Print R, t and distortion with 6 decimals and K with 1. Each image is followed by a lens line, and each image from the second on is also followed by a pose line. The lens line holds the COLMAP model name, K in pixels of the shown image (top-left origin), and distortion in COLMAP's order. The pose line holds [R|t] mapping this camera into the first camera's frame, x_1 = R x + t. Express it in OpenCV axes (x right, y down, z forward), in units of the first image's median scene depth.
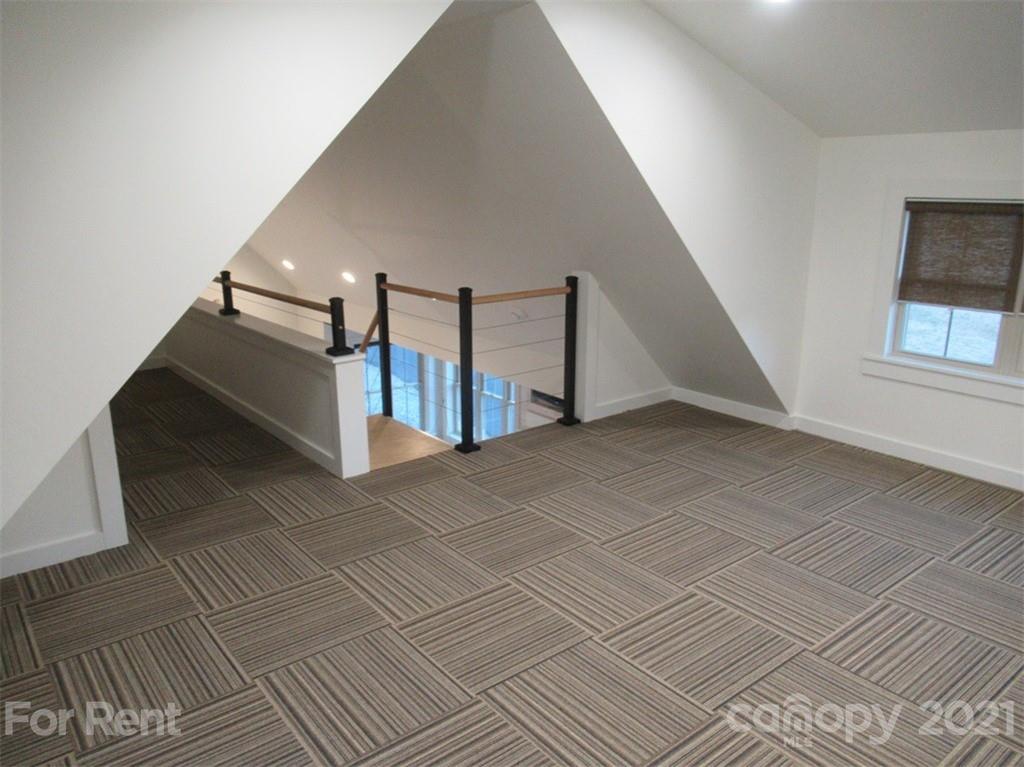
lens RADIAL K [[763.0, 0, 510.3], [0, 763.0, 384.6], [0, 0, 1]] dist [-0.004952, -0.003881]
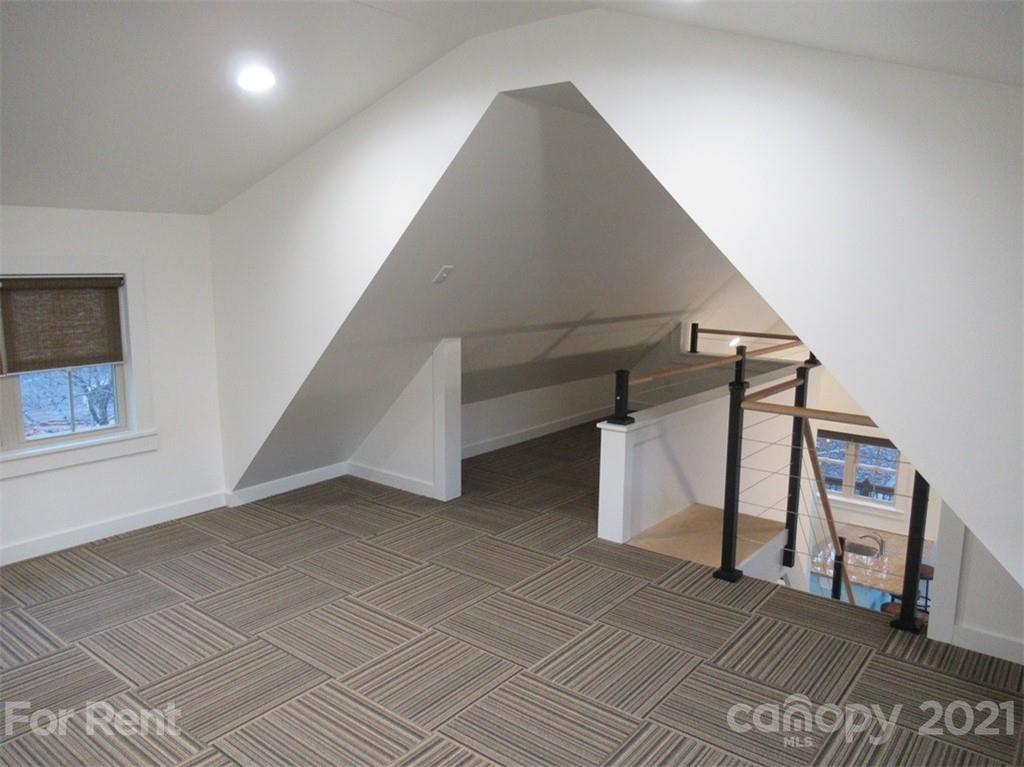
lens RADIAL K [[763.0, 0, 510.3], [0, 763.0, 384.6], [0, 0, 1]] dist [-0.004952, -0.003881]
pose [[0.226246, 0.170146, -0.959095, 0.829990], [-0.263103, 0.958702, 0.108012, -0.183728], [0.937864, 0.227903, 0.261669, 0.631270]]
